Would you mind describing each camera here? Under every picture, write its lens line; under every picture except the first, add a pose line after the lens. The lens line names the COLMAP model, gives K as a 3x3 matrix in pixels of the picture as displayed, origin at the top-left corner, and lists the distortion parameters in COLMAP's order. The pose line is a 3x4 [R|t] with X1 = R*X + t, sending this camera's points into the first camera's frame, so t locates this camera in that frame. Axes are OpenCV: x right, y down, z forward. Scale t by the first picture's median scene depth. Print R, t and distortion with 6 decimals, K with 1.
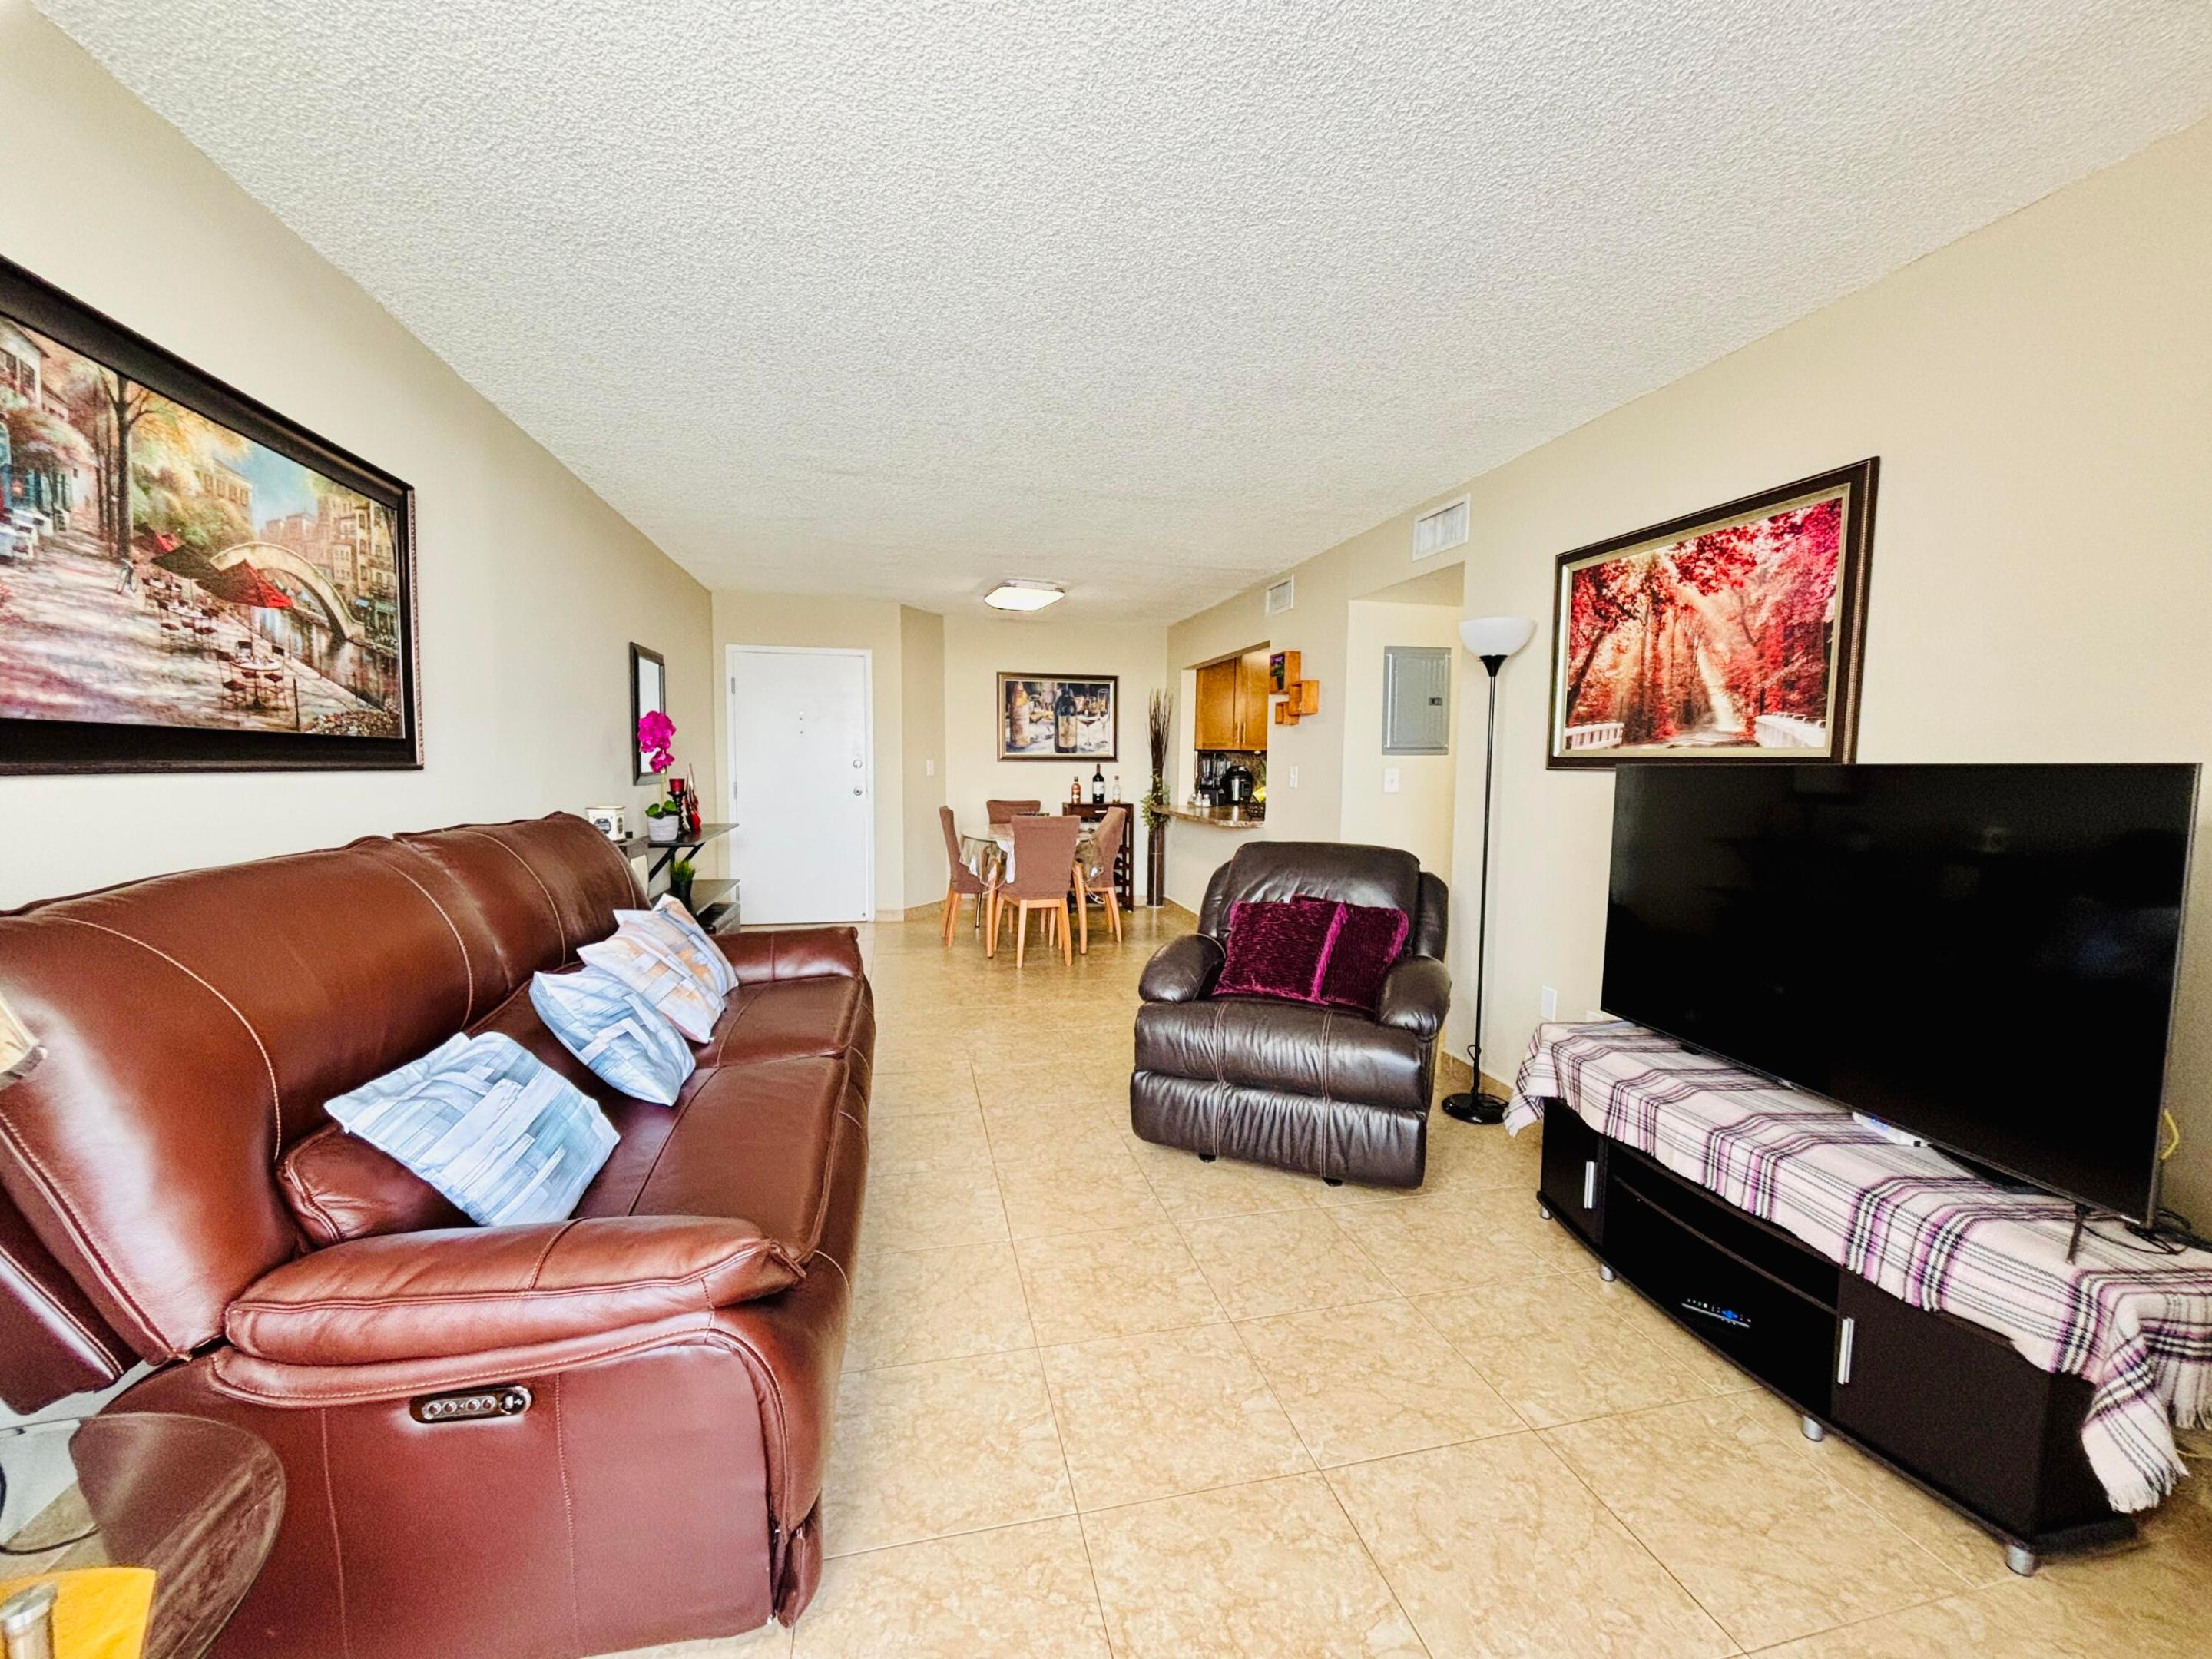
lens RADIAL K [[894.9, 0, 1099.2], [0, 894.9, 835.2], [0, 0, 1]] dist [-0.001025, 0.001882]
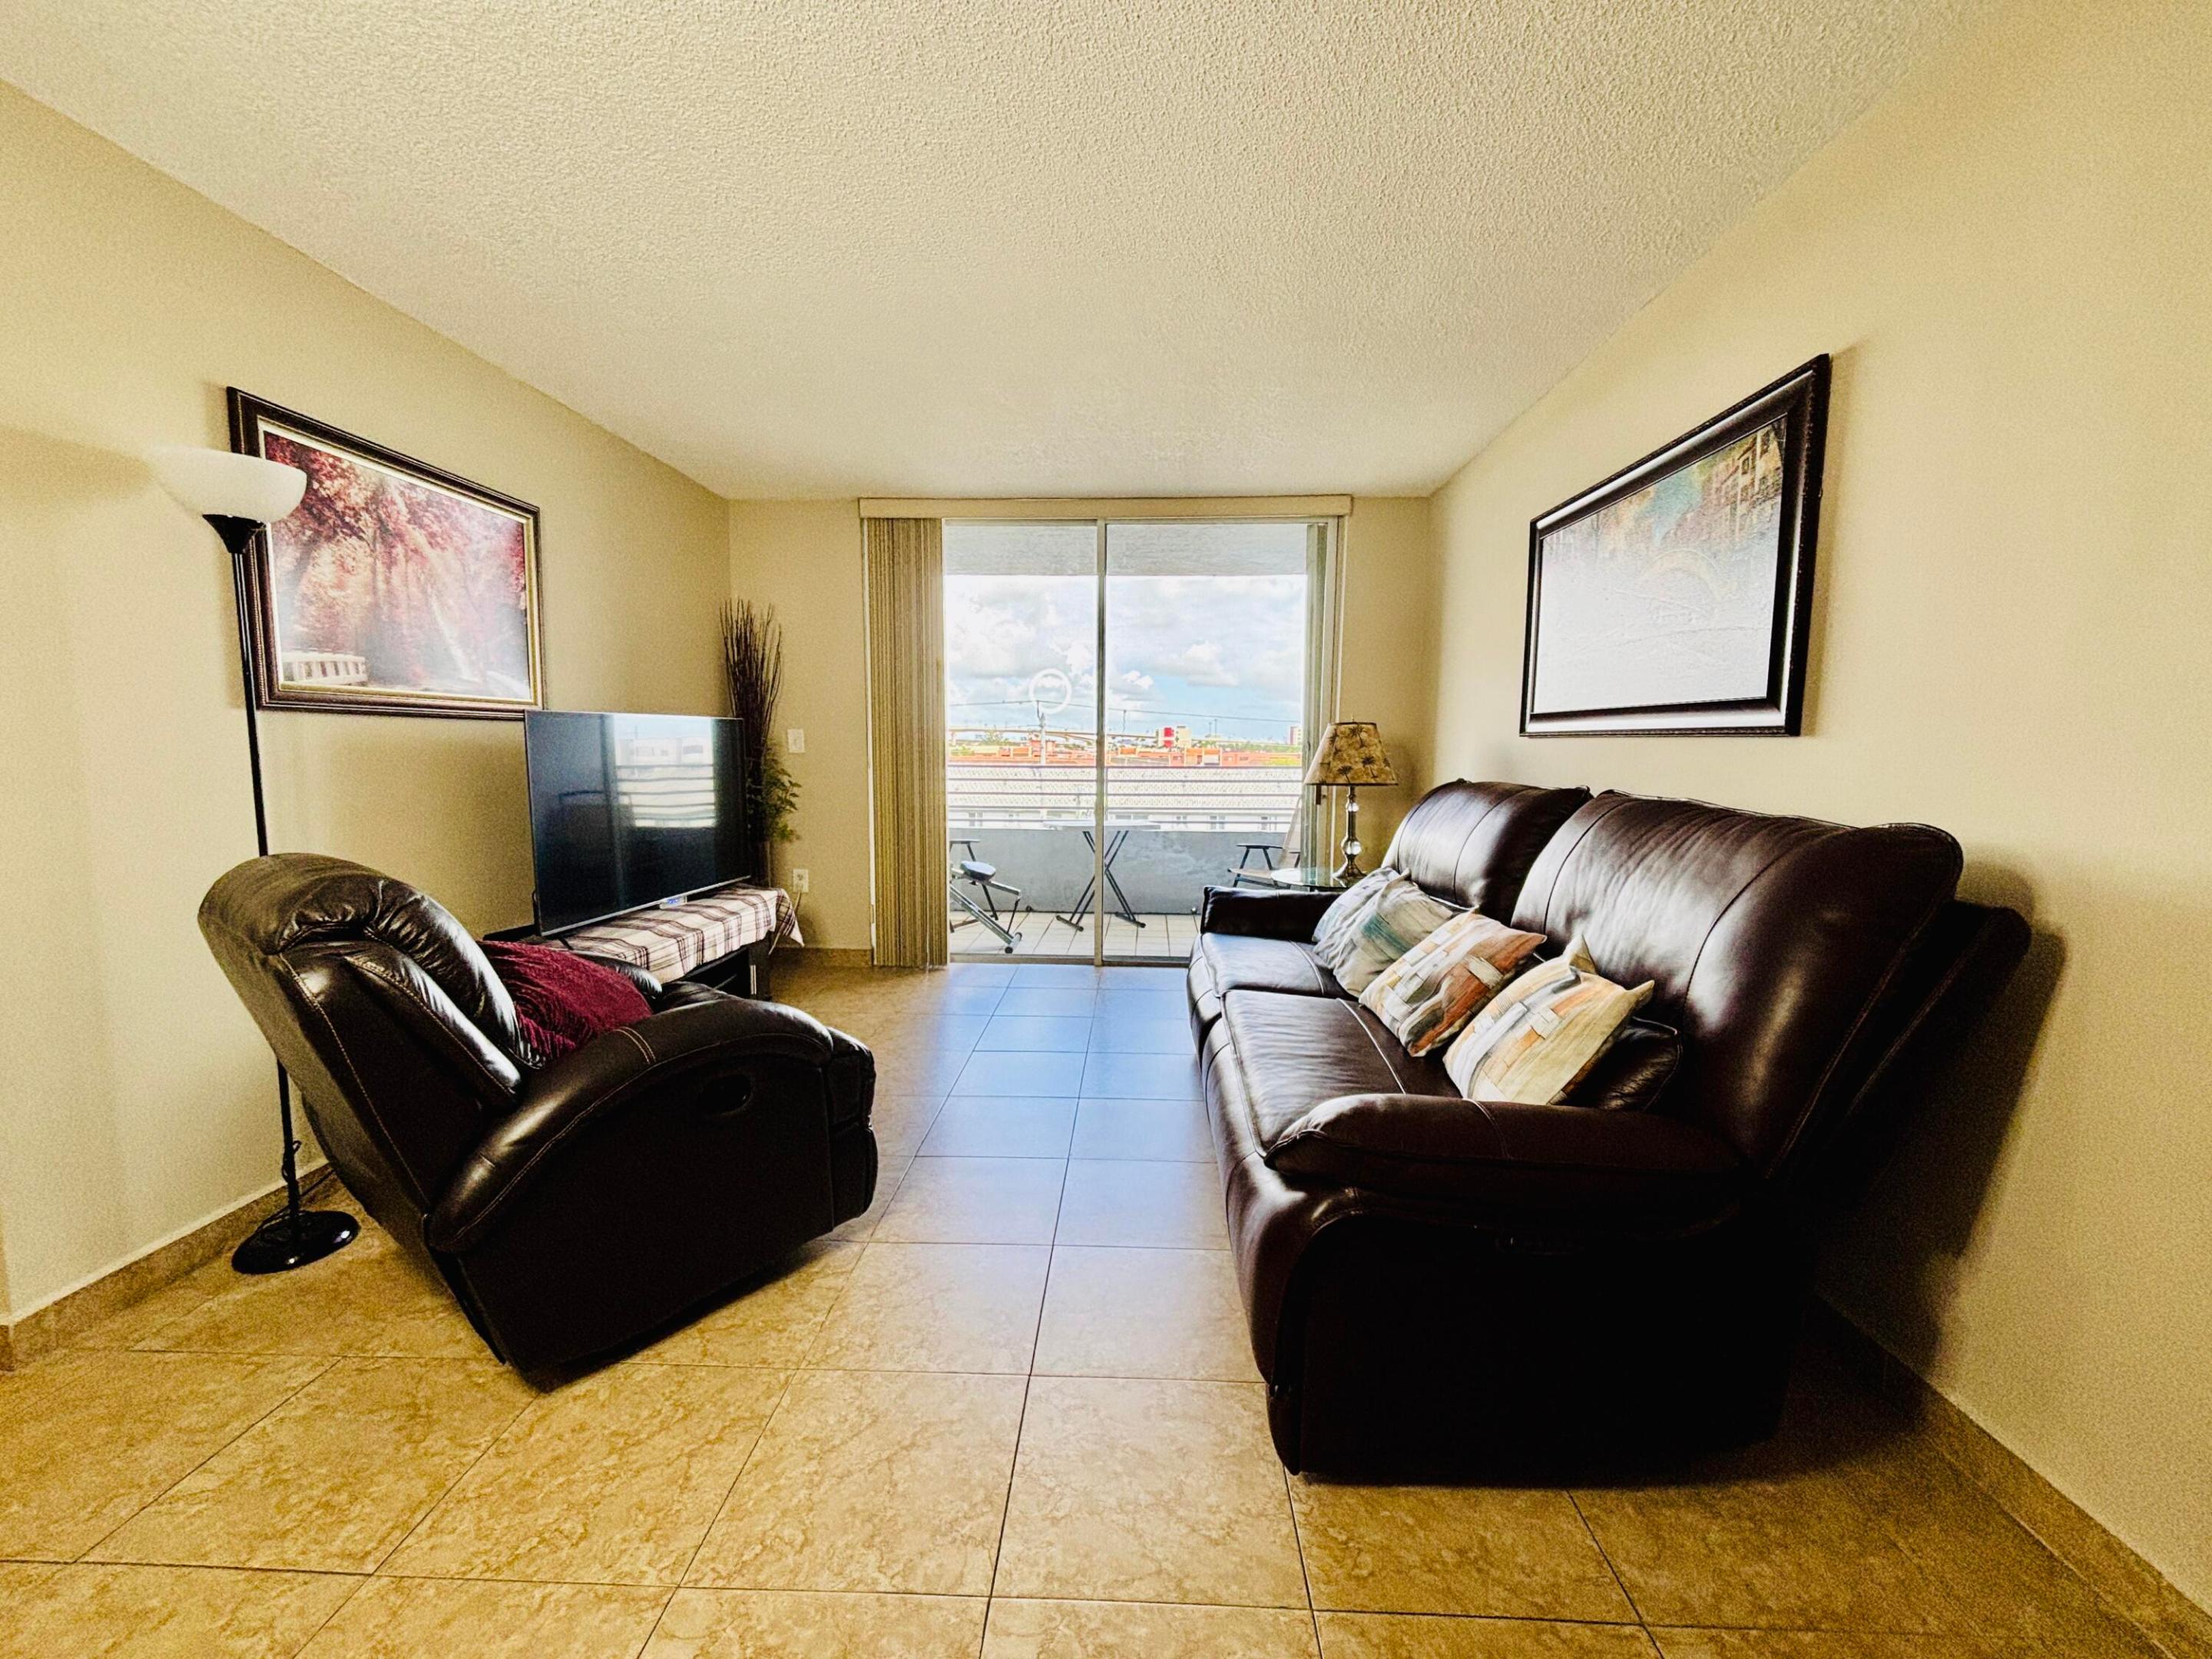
lens RADIAL K [[894.9, 0, 1104.3], [0, 894.9, 835.1], [0, 0, 1]] dist [-0.001025, 0.001882]
pose [[-0.964750, -0.045503, 0.259204, -0.362804], [0.002629, 0.983223, 0.182388, -0.119250], [-0.263154, 0.176640, -0.948445, 1.770607]]
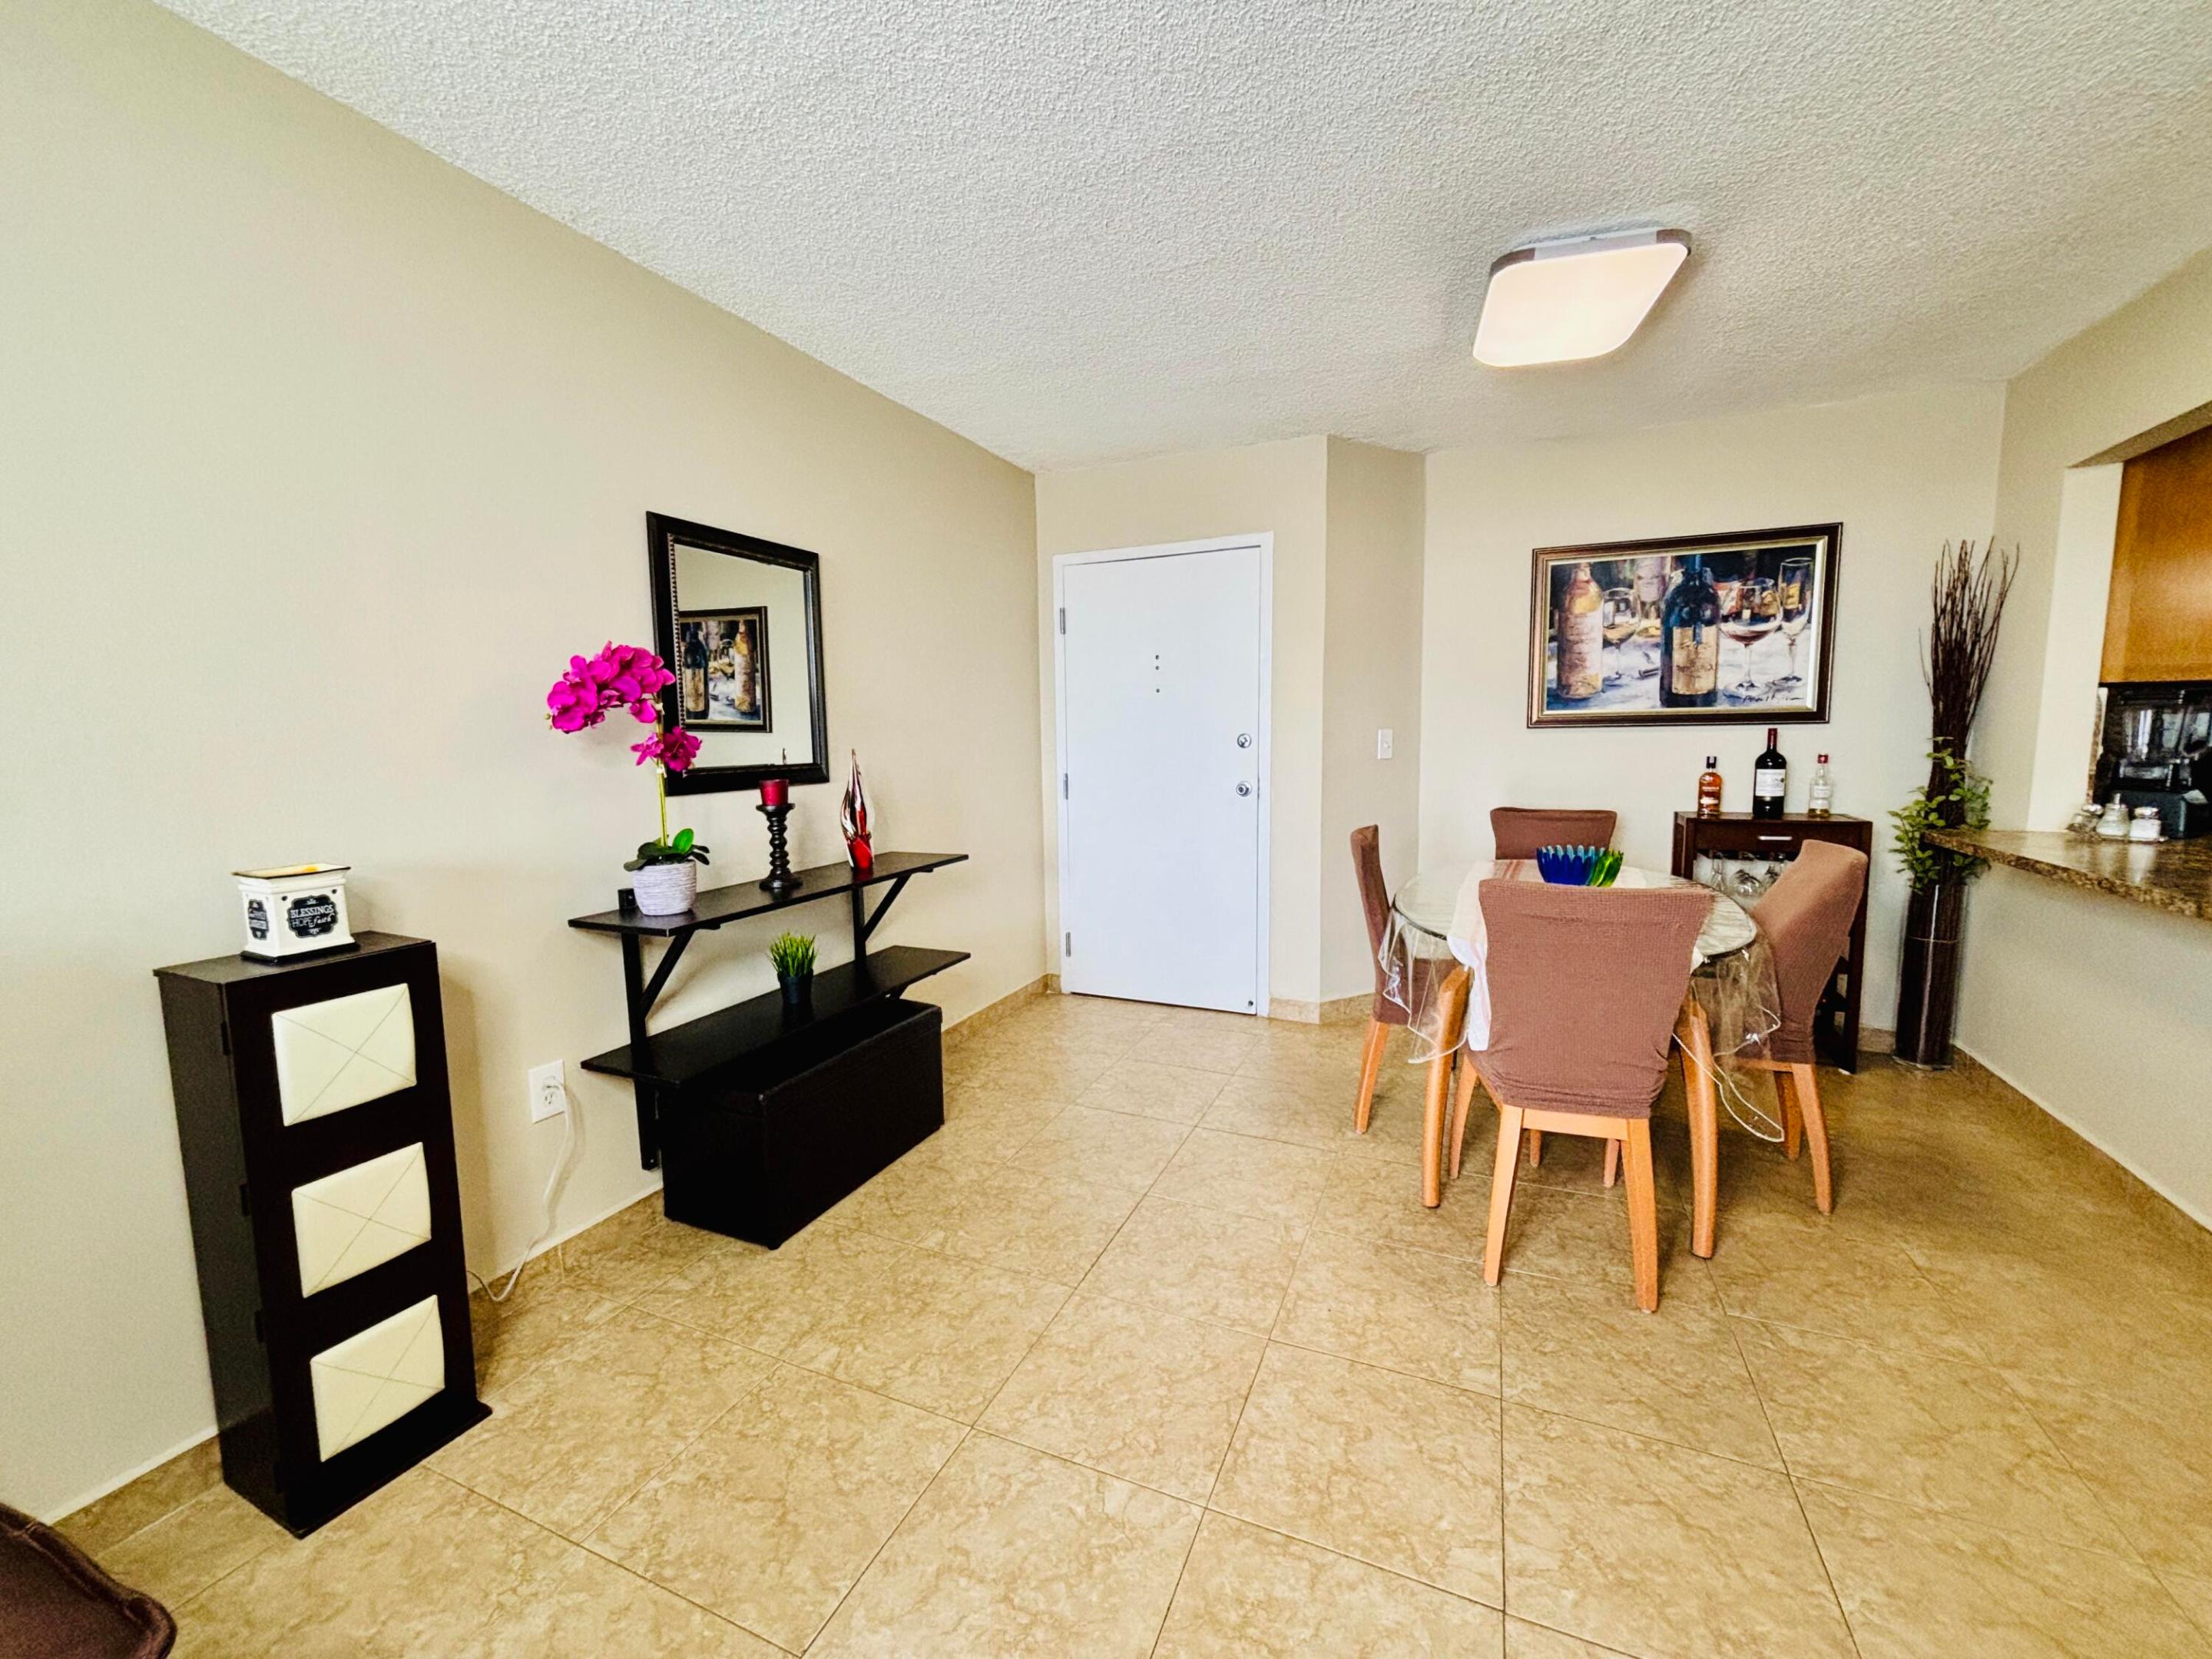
lens RADIAL K [[894.9, 0, 1110.9], [0, 894.9, 831.6], [0, 0, 1]] dist [-0.001025, 0.001882]
pose [[0.810967, 0.042887, -0.583519, -0.016882], [-0.026862, 0.998987, 0.036091, -0.099467], [0.584476, -0.013594, 0.811297, 1.244162]]
